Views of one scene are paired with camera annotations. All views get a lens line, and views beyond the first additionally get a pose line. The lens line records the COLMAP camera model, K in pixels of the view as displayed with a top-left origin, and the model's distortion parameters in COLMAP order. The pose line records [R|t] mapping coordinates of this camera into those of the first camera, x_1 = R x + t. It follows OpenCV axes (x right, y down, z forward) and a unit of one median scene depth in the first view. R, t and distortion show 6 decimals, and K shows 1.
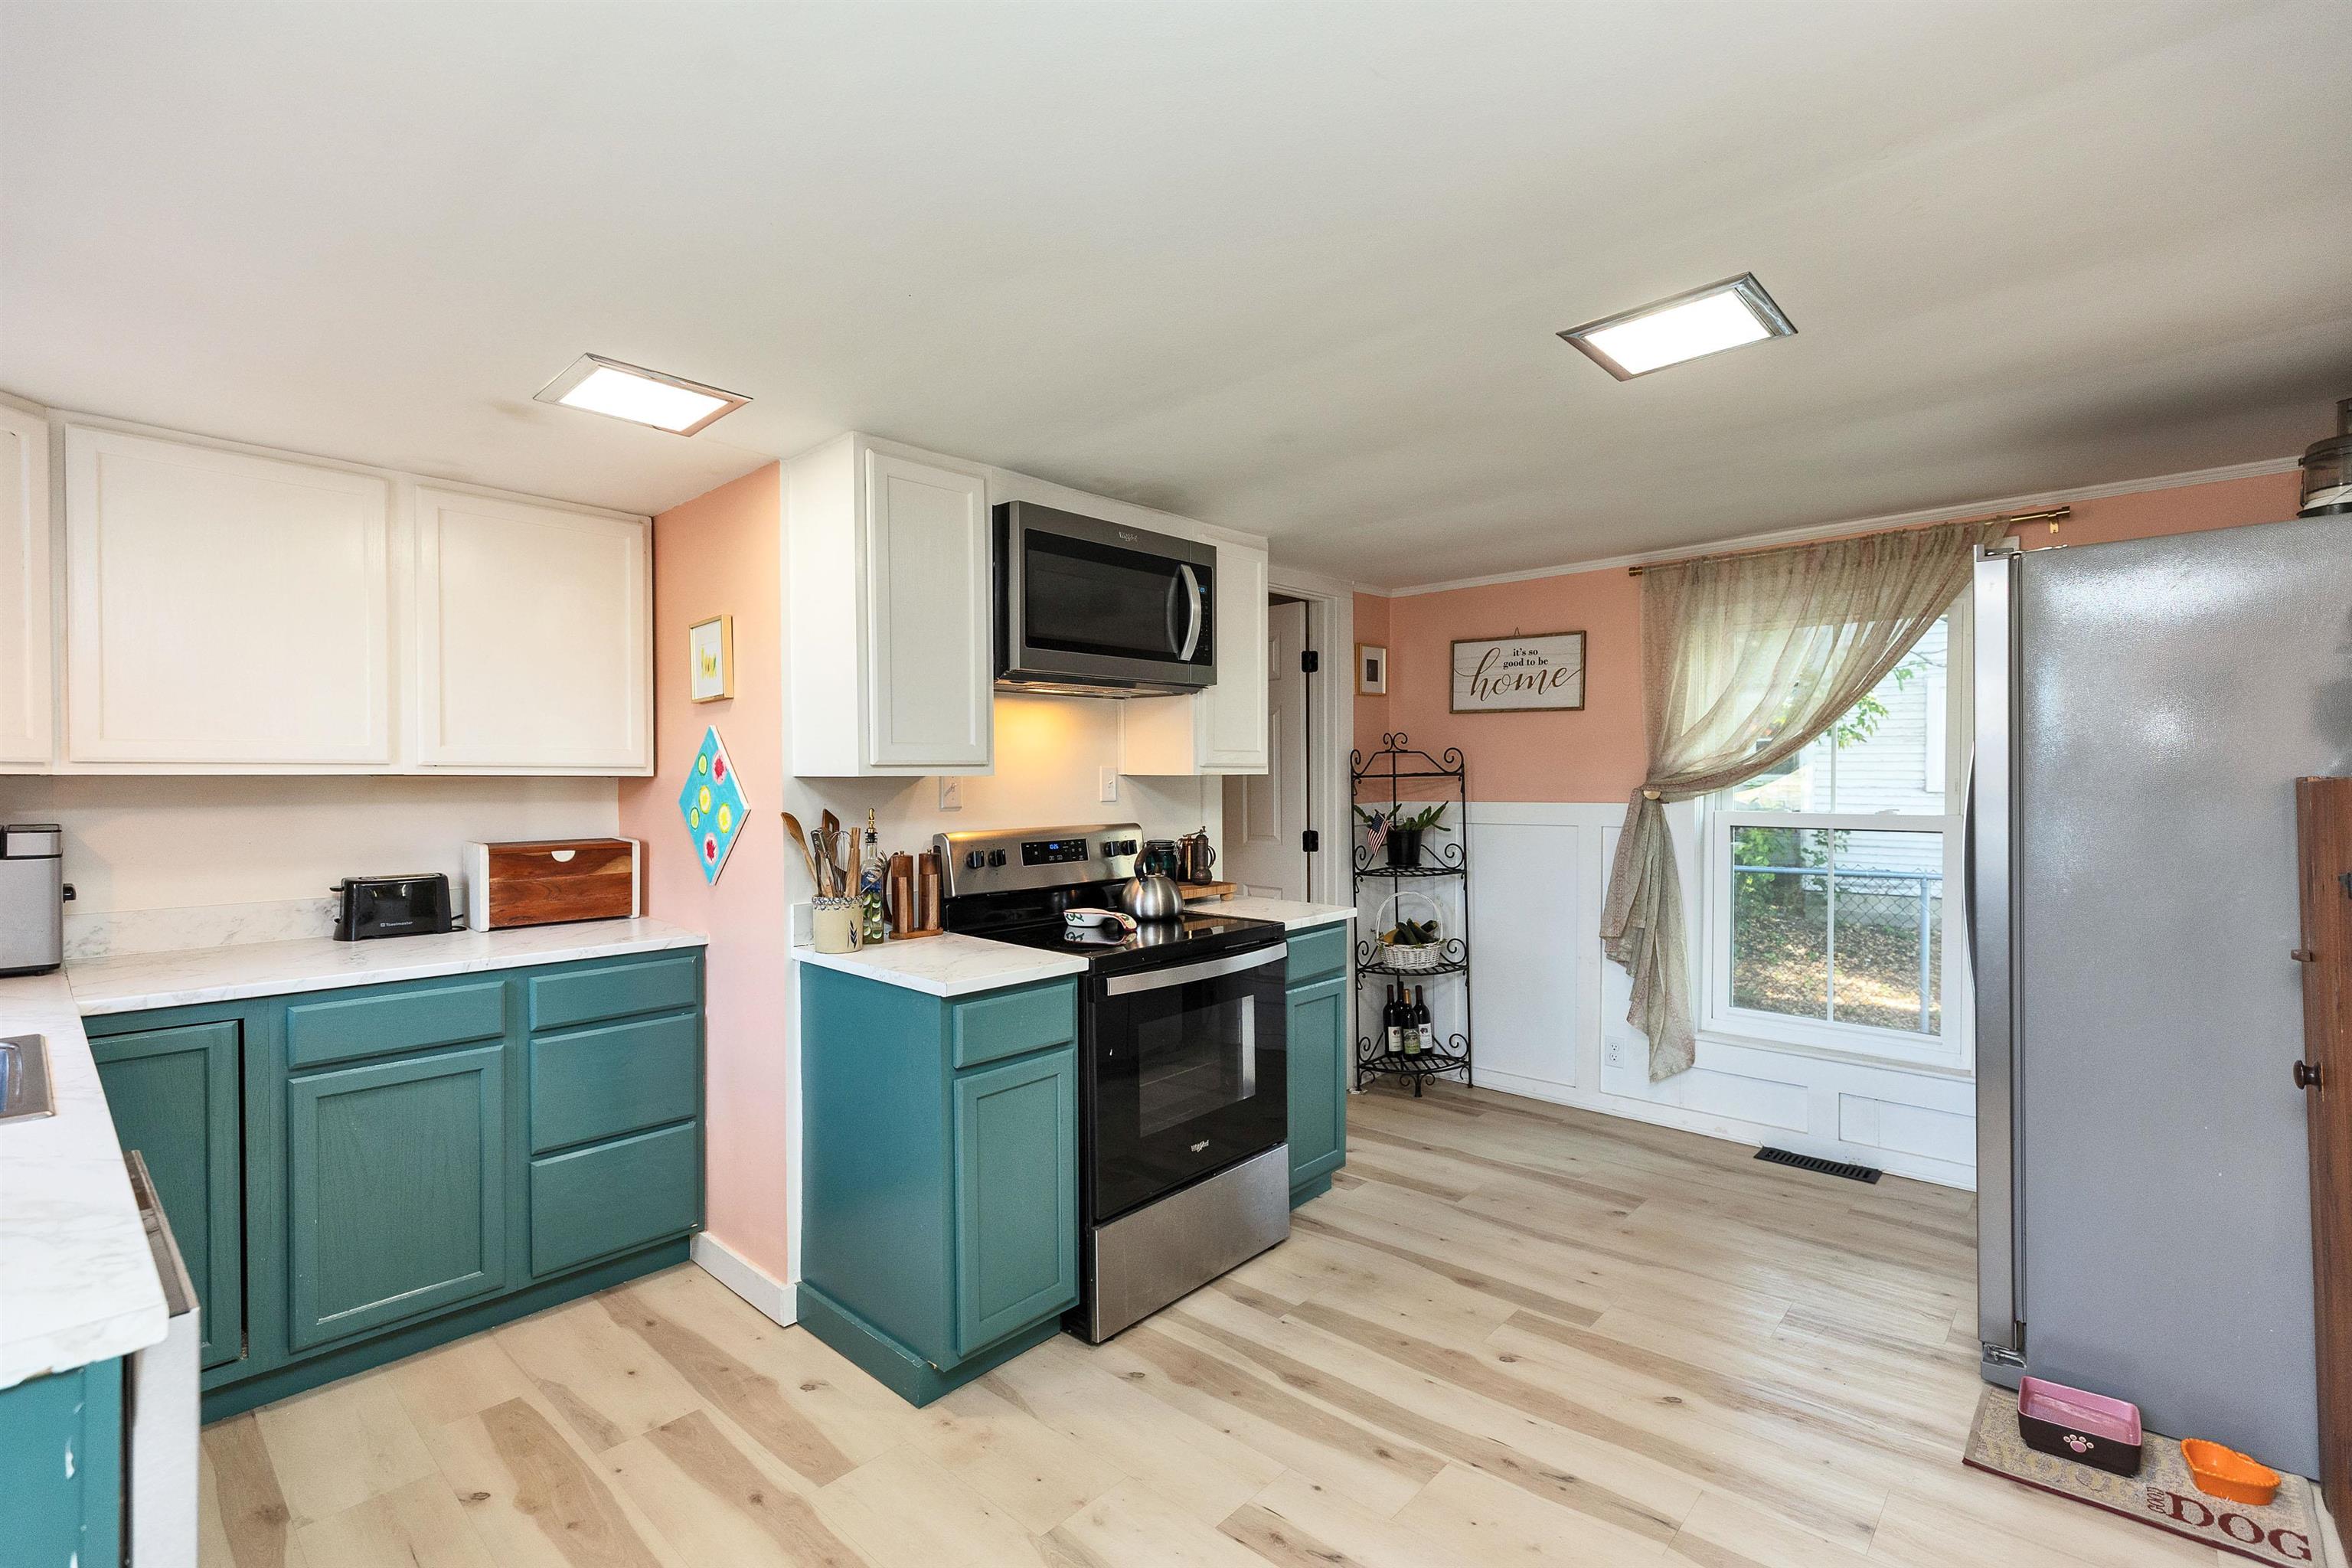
lens RADIAL K [[1044.6, 0, 1144.0], [0, 1044.6, 786.2], [0, 0, 1]] dist [0.010080, -0.002376]
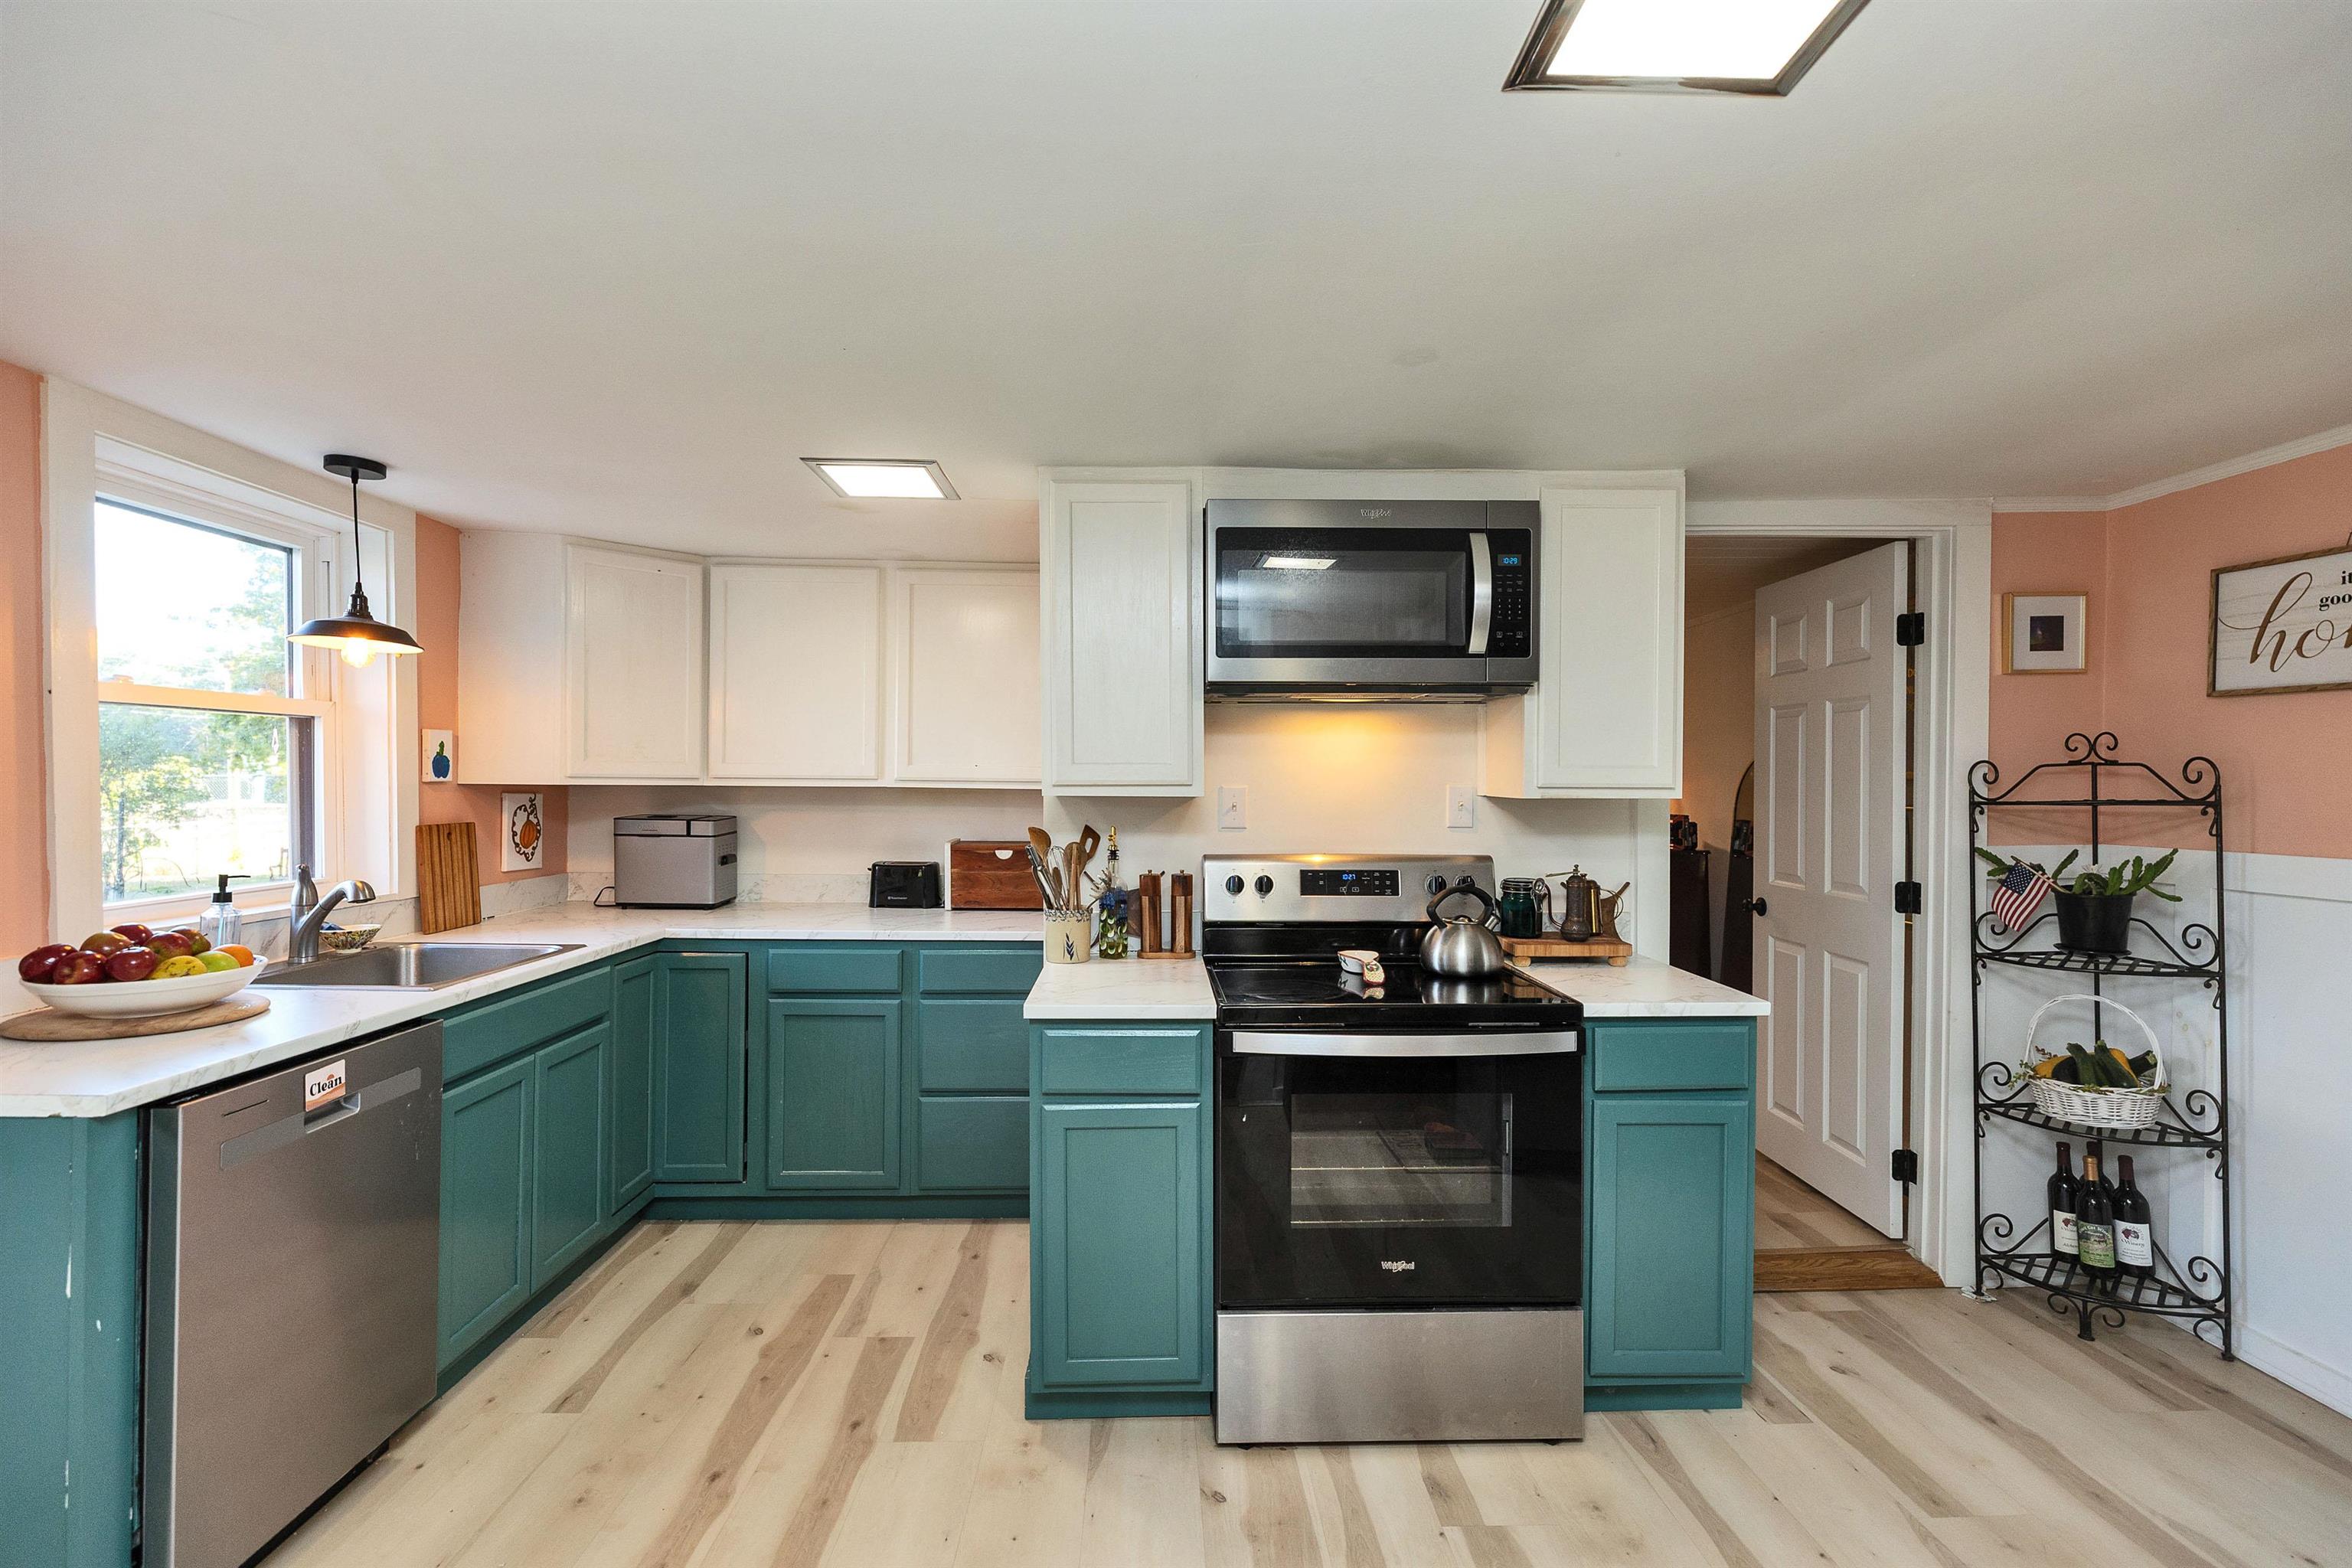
lens RADIAL K [[1044.6, 0, 1168.6], [0, 1044.6, 791.4], [0, 0, 1]] dist [0.010080, -0.002376]
pose [[0.707216, 0.015654, -0.706824, 0.428117], [-0.016706, 0.999846, 0.005428, -0.016195], [0.706800, 0.007970, 0.707369, 0.271570]]
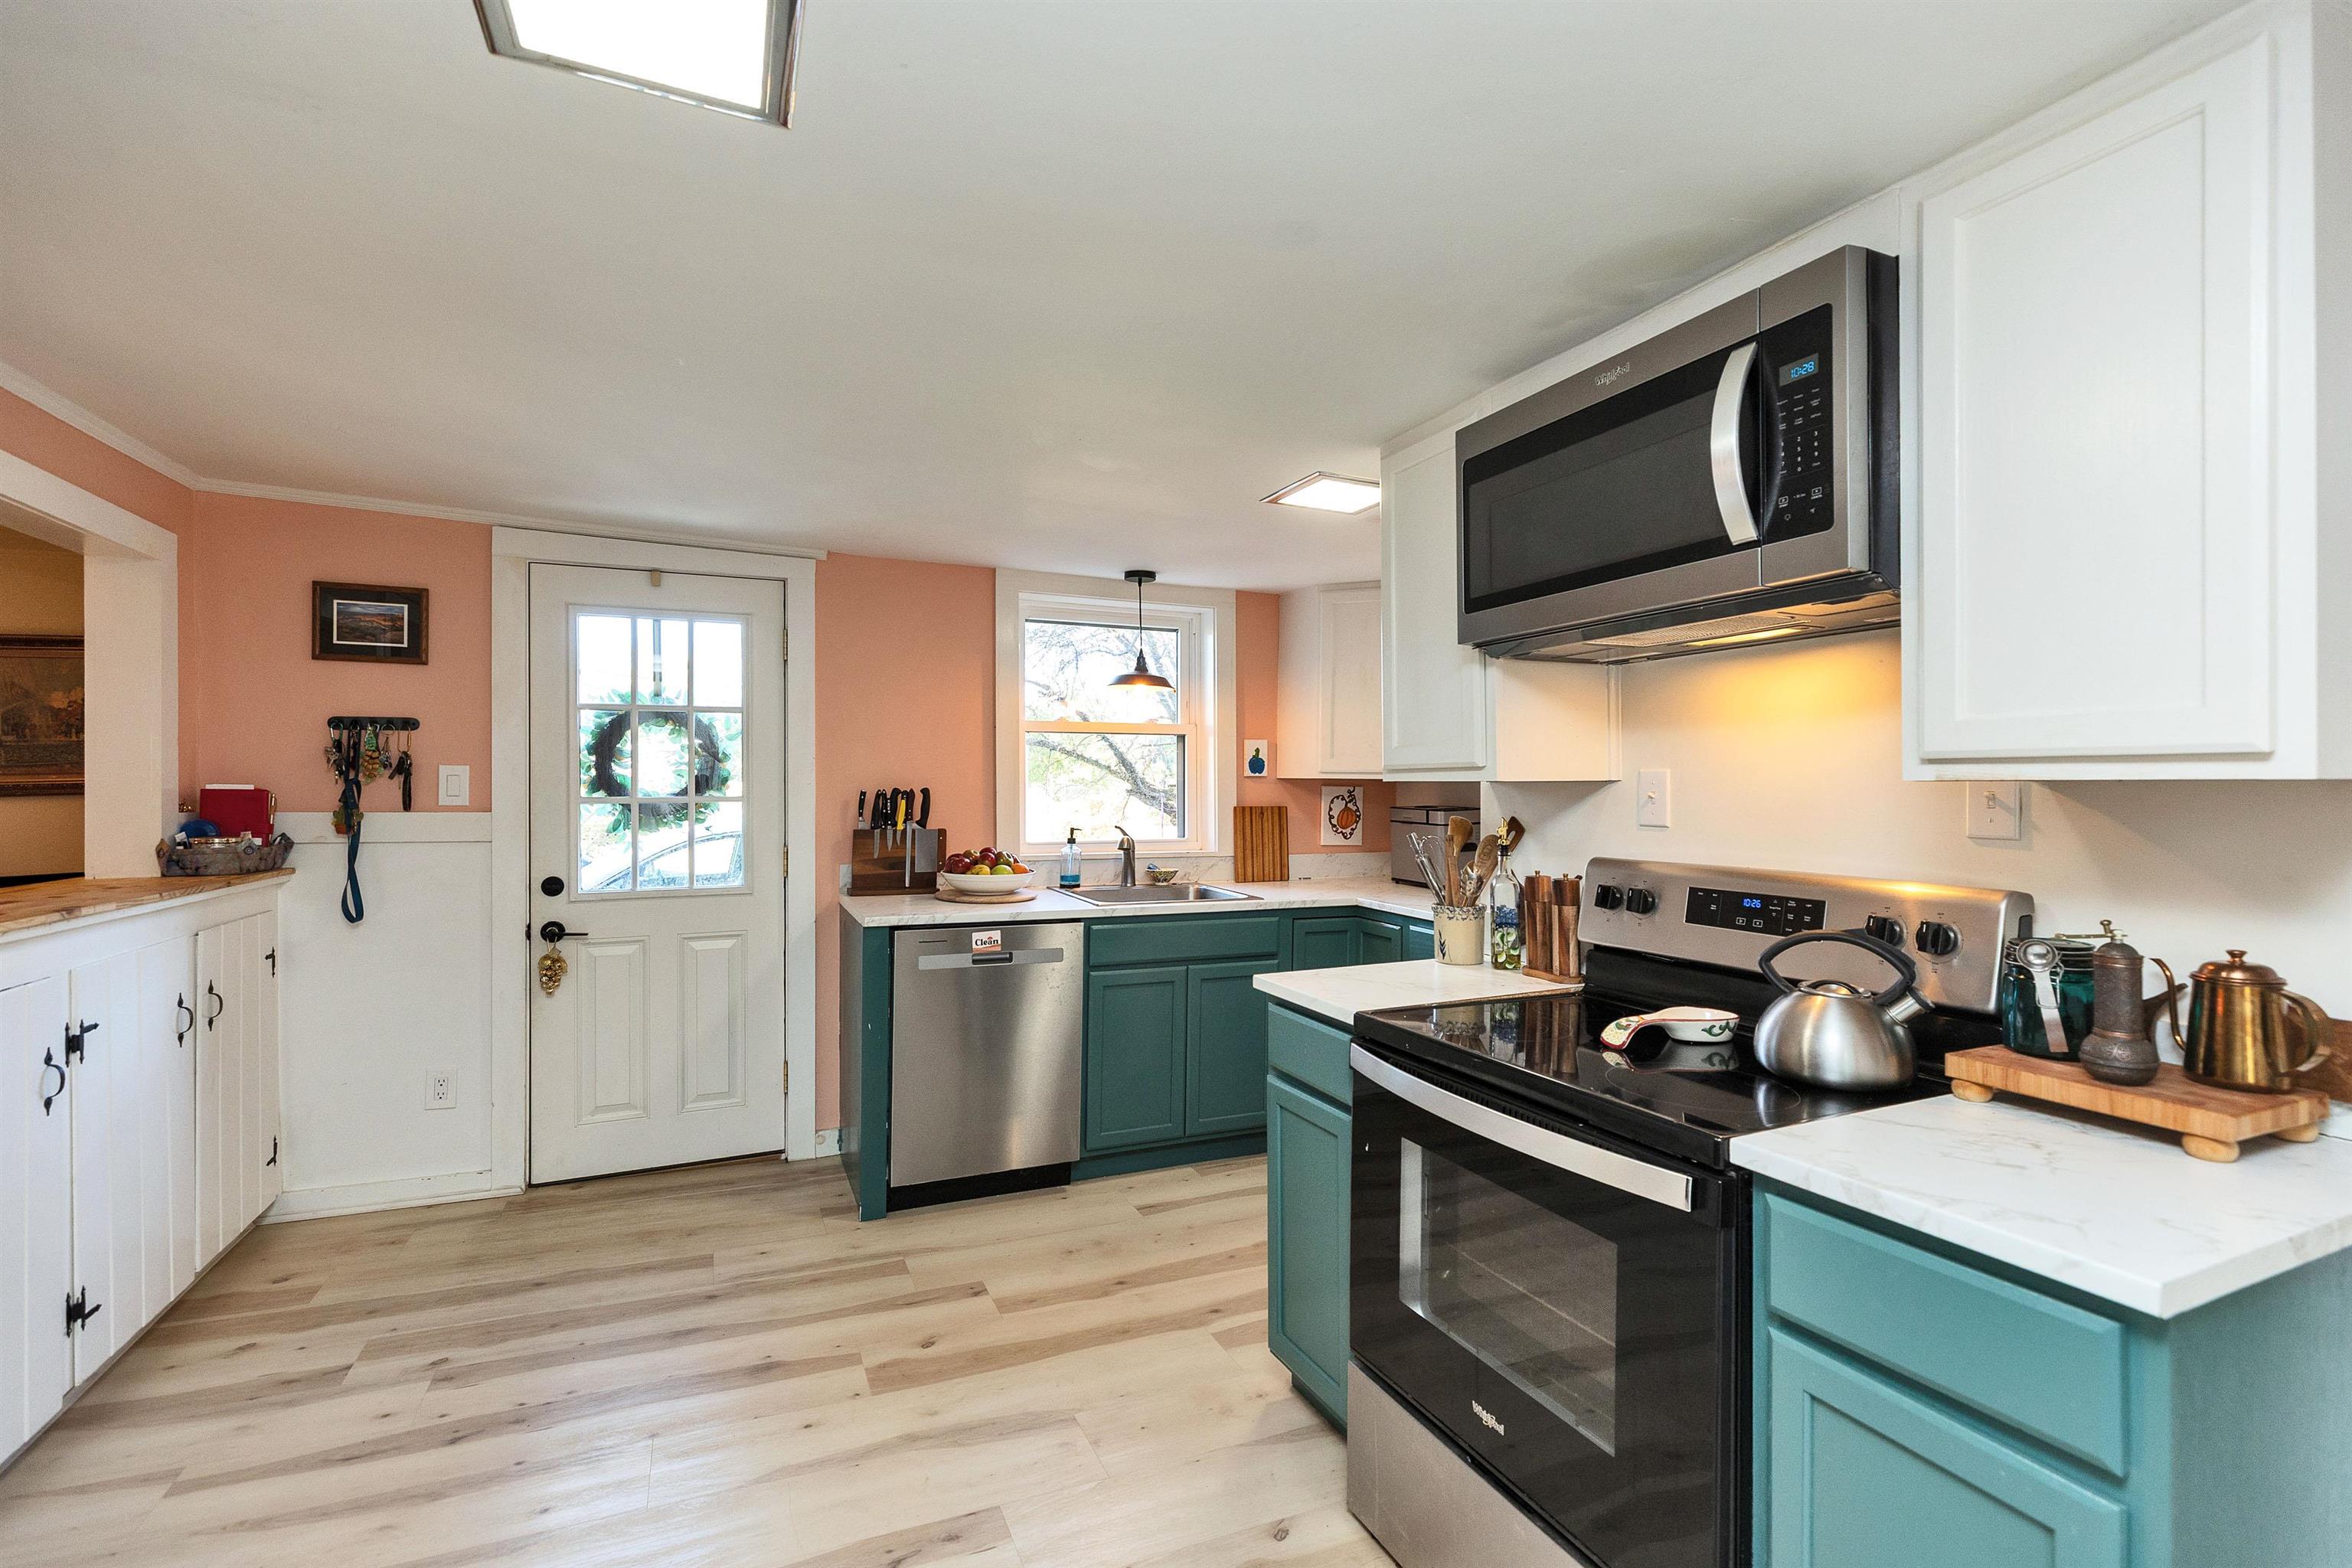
lens RADIAL K [[1044.6, 0, 1171.9], [0, 1044.6, 779.5], [0, 0, 1]] dist [0.010080, -0.002376]
pose [[-0.374699, -0.000106, -0.927146, 0.578048], [-0.012612, 0.999908, 0.004982, -0.009745], [0.927061, 0.013560, -0.374666, 0.921635]]
